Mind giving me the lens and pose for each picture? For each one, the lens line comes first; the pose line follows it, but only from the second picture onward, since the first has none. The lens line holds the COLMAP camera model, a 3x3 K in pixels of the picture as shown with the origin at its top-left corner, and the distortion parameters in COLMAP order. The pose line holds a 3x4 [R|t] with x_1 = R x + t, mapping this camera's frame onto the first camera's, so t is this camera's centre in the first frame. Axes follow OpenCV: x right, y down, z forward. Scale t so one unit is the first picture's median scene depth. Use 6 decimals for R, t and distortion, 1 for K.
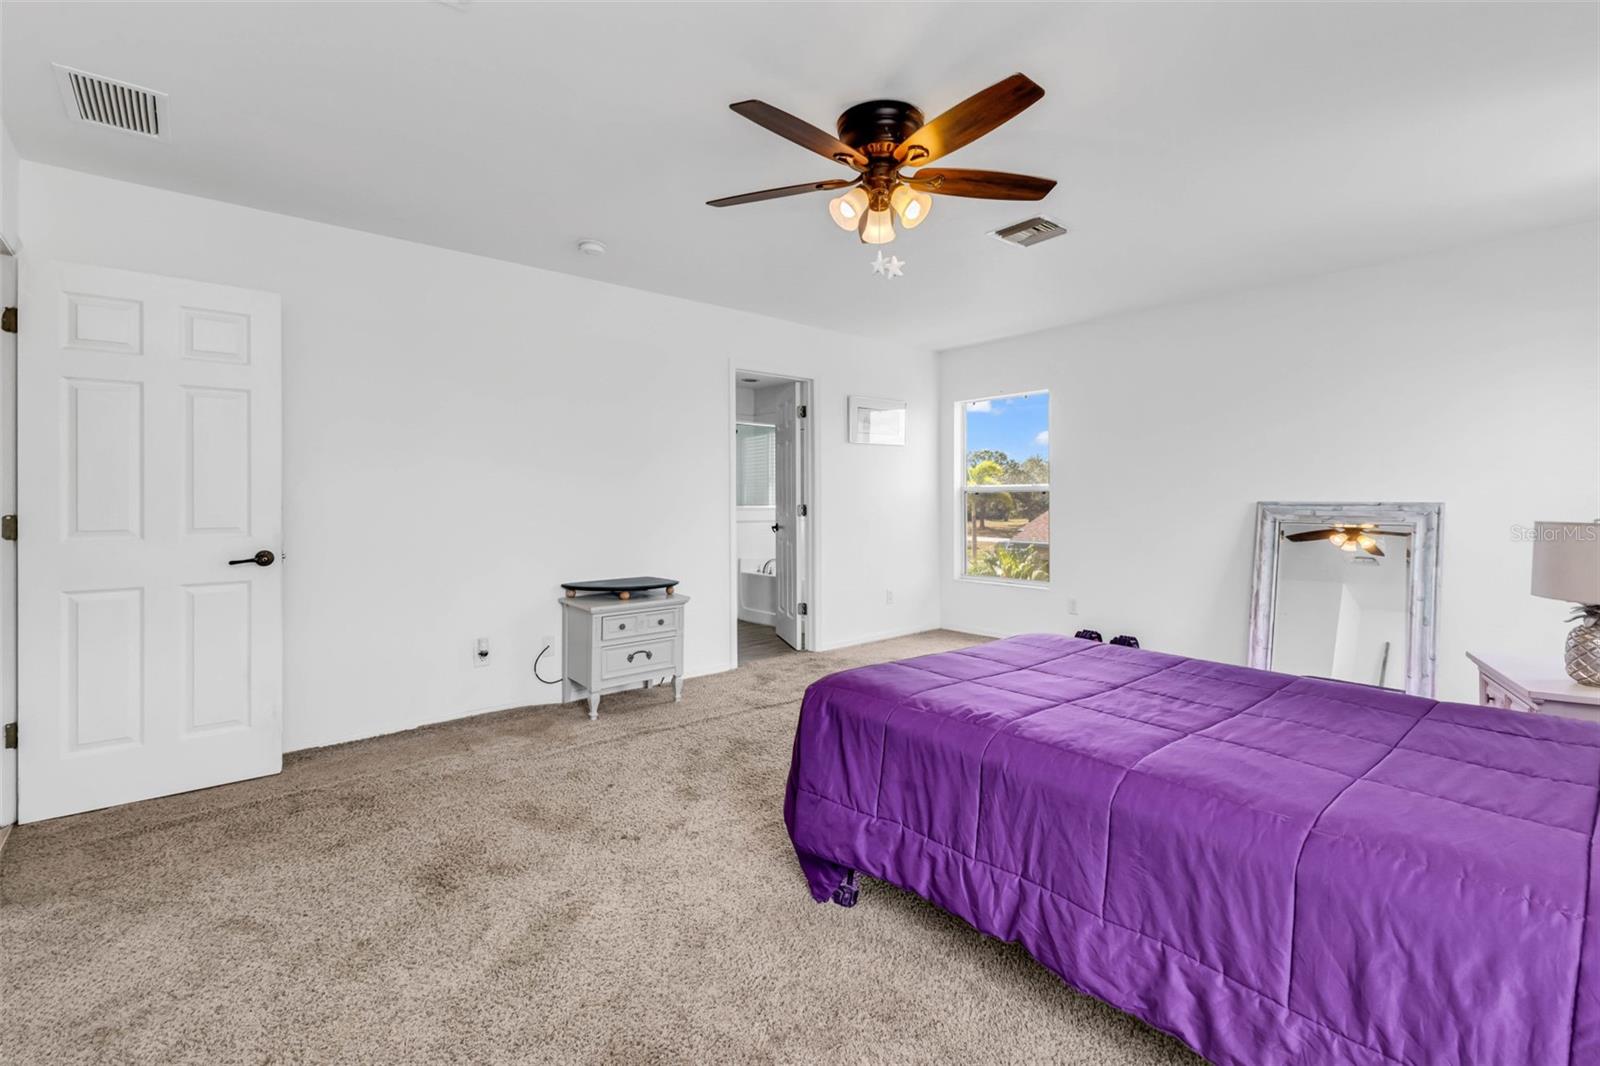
lens RADIAL K [[701.2, 0, 800.5], [0, 701.2, 509.3], [0, 0, 1]] dist [0.015656, -0.006466]
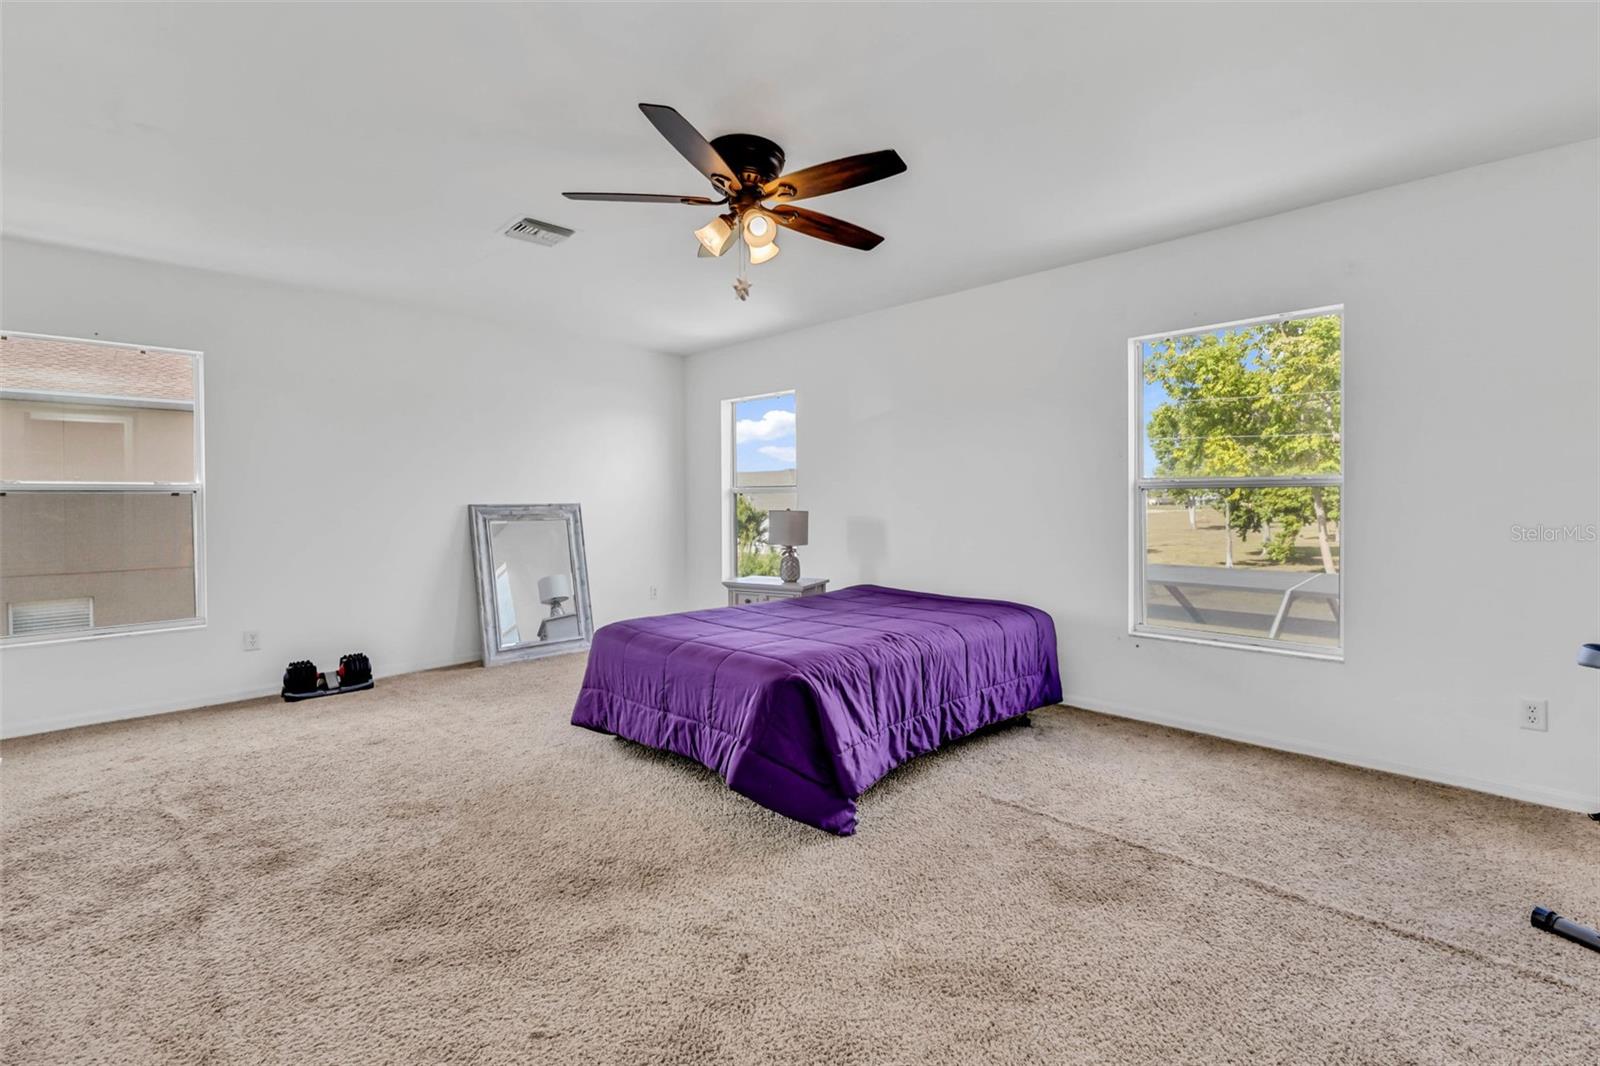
lens RADIAL K [[701.2, 0, 800.5], [0, 701.2, 509.3], [0, 0, 1]] dist [0.015656, -0.006466]
pose [[-0.081127, -0.013313, 0.996615, -1.002046], [0.021461, 0.999656, 0.015101, -0.015610], [-0.996473, 0.022614, -0.080813, 1.018662]]
